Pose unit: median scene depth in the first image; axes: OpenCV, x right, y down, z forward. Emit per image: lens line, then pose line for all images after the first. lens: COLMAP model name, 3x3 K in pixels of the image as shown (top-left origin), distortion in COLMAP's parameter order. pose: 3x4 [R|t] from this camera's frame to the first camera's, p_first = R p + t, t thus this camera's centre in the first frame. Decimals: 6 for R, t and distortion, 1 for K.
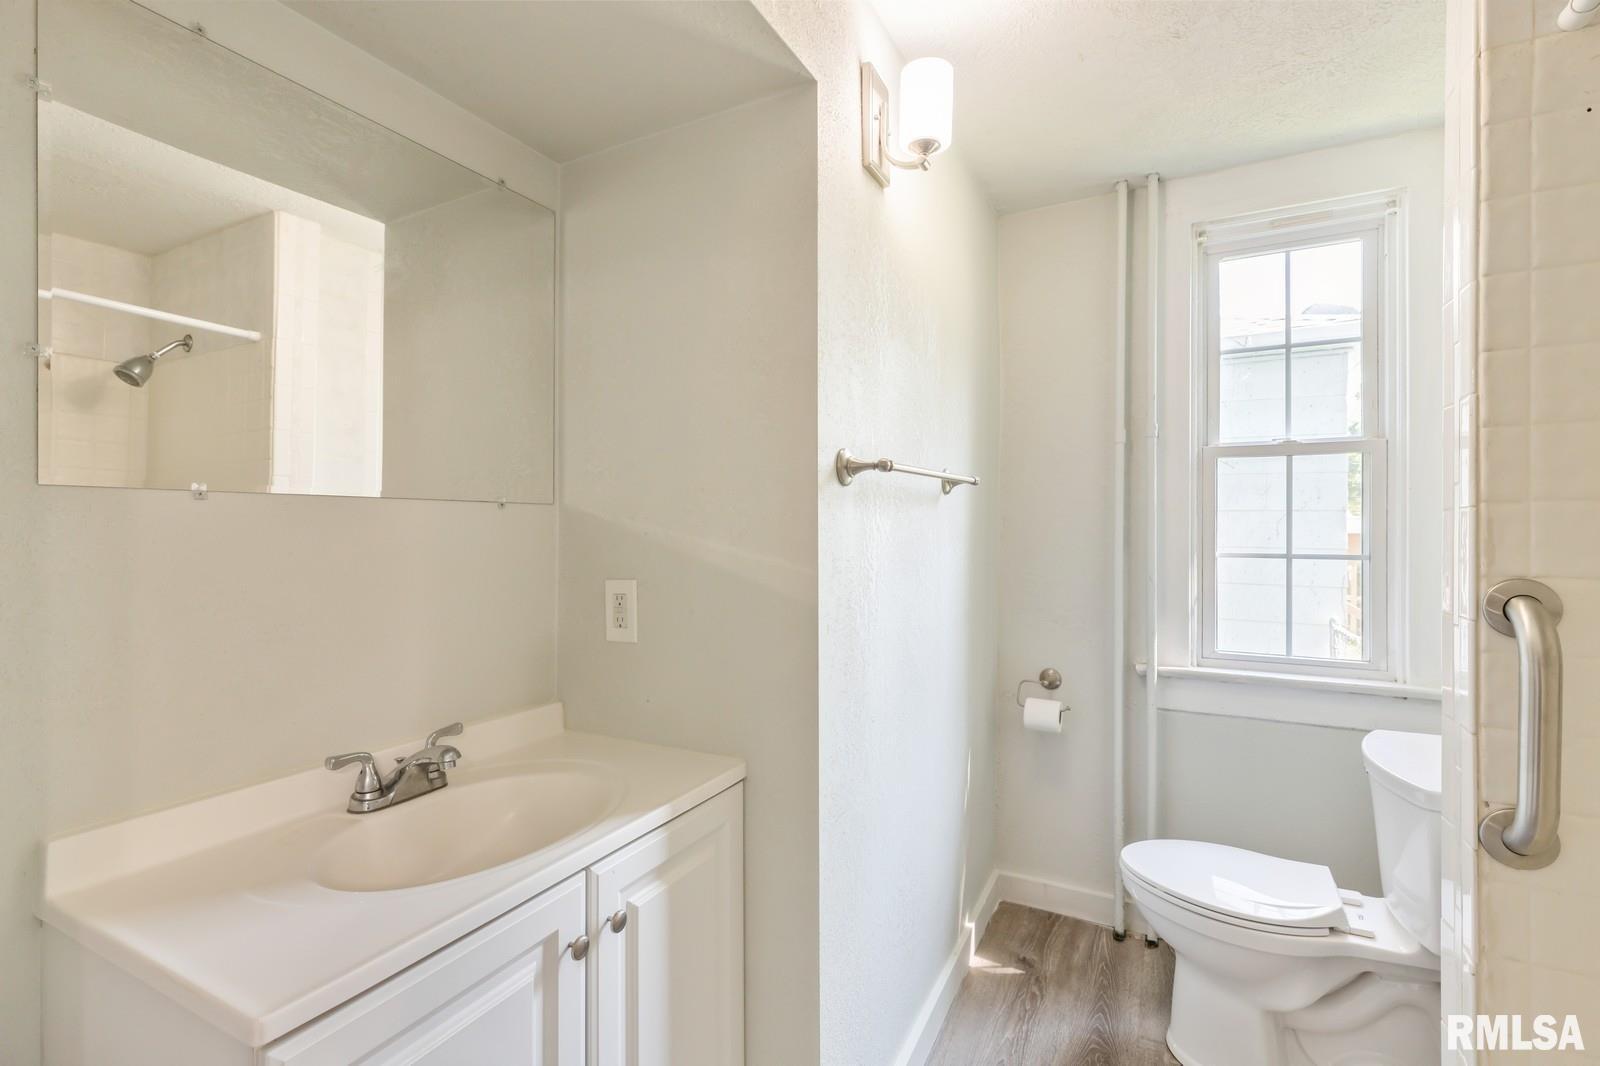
lens RADIAL K [[731.8, 0, 799.1], [0, 731.8, 523.1], [0, 0, 1]] dist [0.011258, -0.000240]
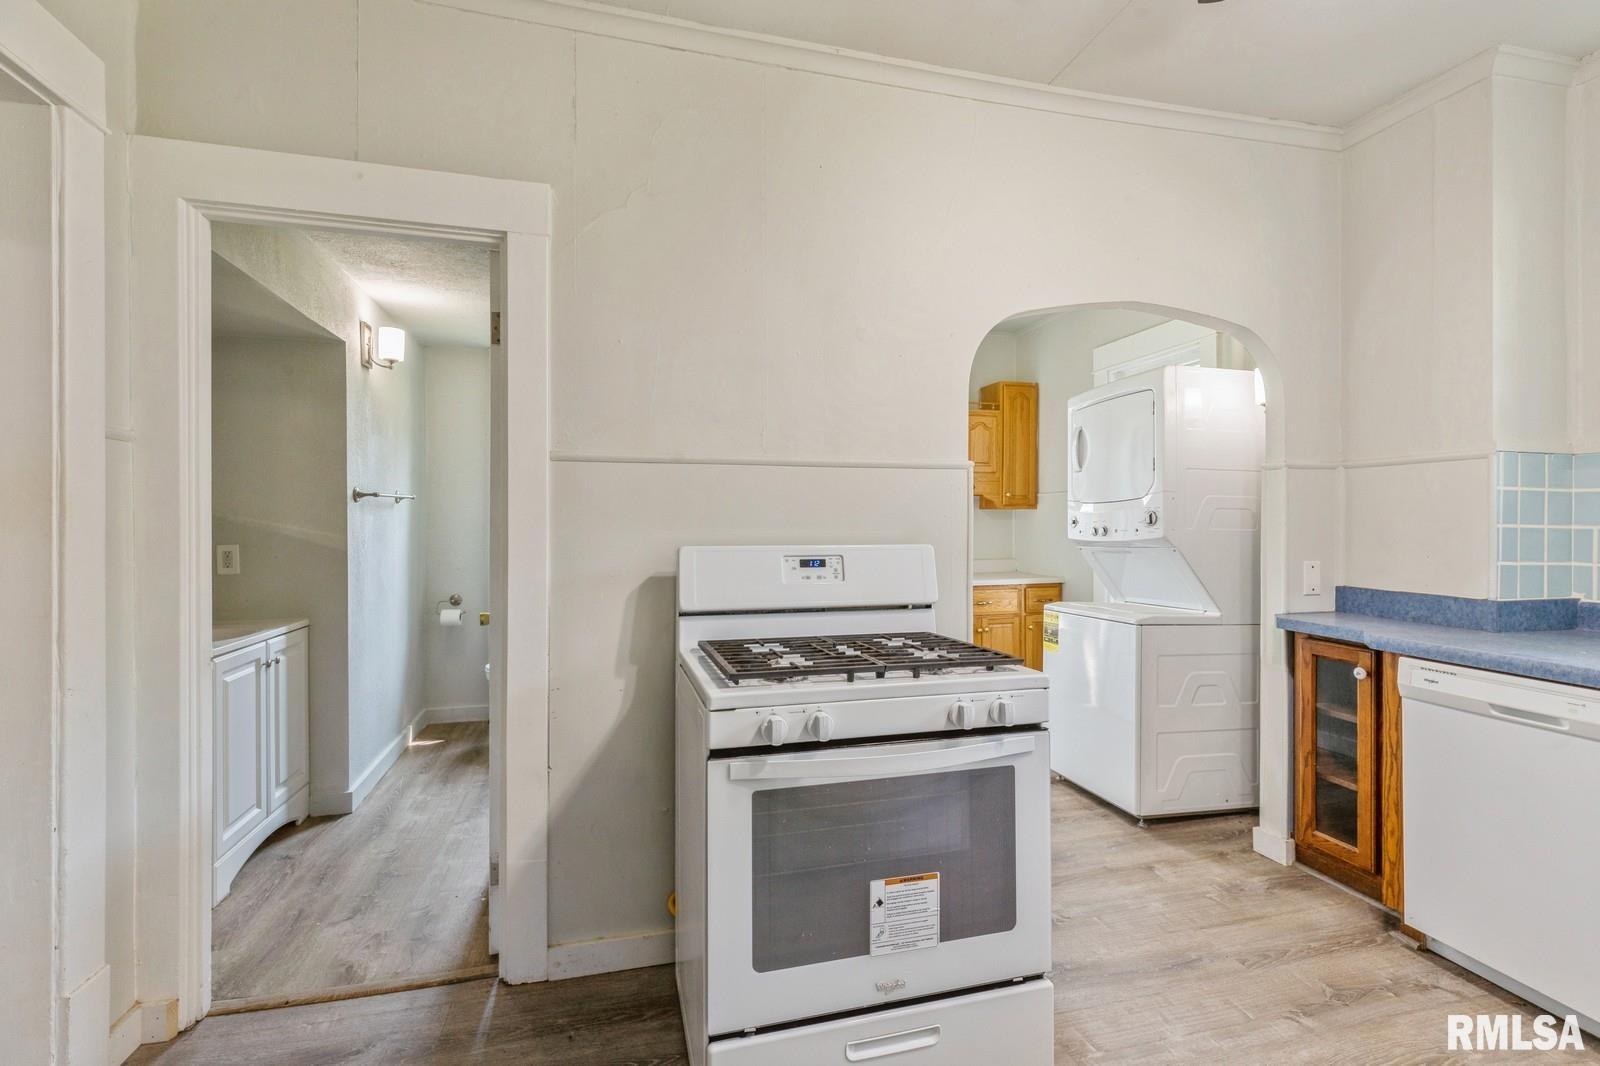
lens RADIAL K [[731.8, 0, 799.1], [0, 731.8, 523.1], [0, 0, 1]] dist [0.011258, -0.000240]
pose [[0.741286, -0.003623, 0.671180, -0.487479], [-0.002249, 0.999966, 0.007881, -0.003932], [-0.671186, -0.007351, 0.741253, -1.800187]]
